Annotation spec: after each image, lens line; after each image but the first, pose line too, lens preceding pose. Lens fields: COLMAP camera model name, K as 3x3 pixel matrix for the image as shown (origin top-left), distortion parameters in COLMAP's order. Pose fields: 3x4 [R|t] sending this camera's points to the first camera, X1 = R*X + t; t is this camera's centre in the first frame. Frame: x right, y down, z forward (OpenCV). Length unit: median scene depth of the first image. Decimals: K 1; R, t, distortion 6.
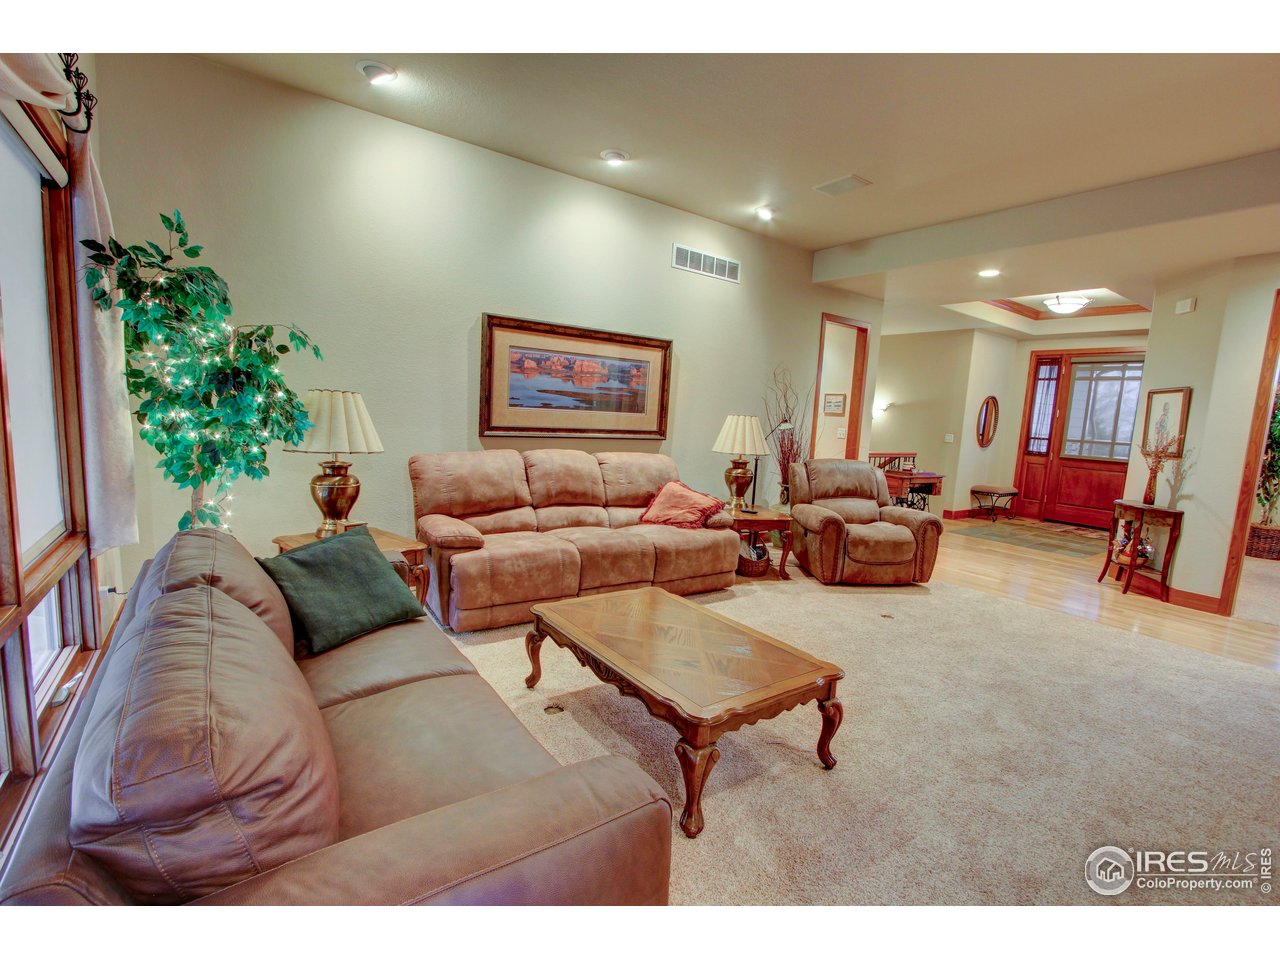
lens RADIAL K [[591.9, 0, 638.7], [0, 591.9, 482.5], [0, 0, 1]] dist [-0.001338, 0.000096]
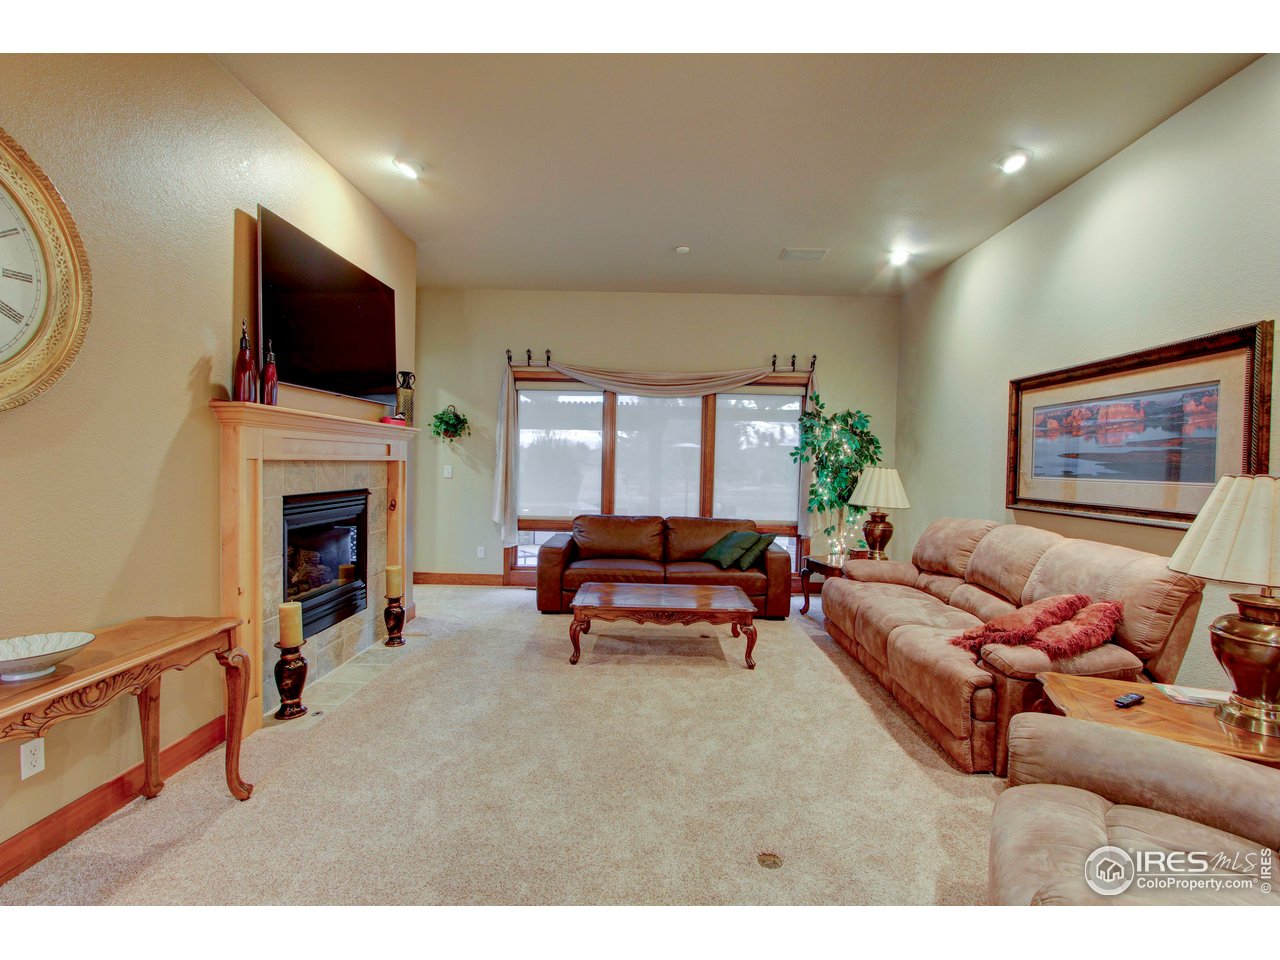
lens RADIAL K [[591.9, 0, 644.8], [0, 591.9, 473.0], [0, 0, 1]] dist [-0.001338, 0.000096]
pose [[-0.595275, -0.054863, -0.801647, 0.789289], [-0.154729, 0.986821, 0.047361, -0.083699], [0.788484, 0.152230, -0.595918, 1.034054]]
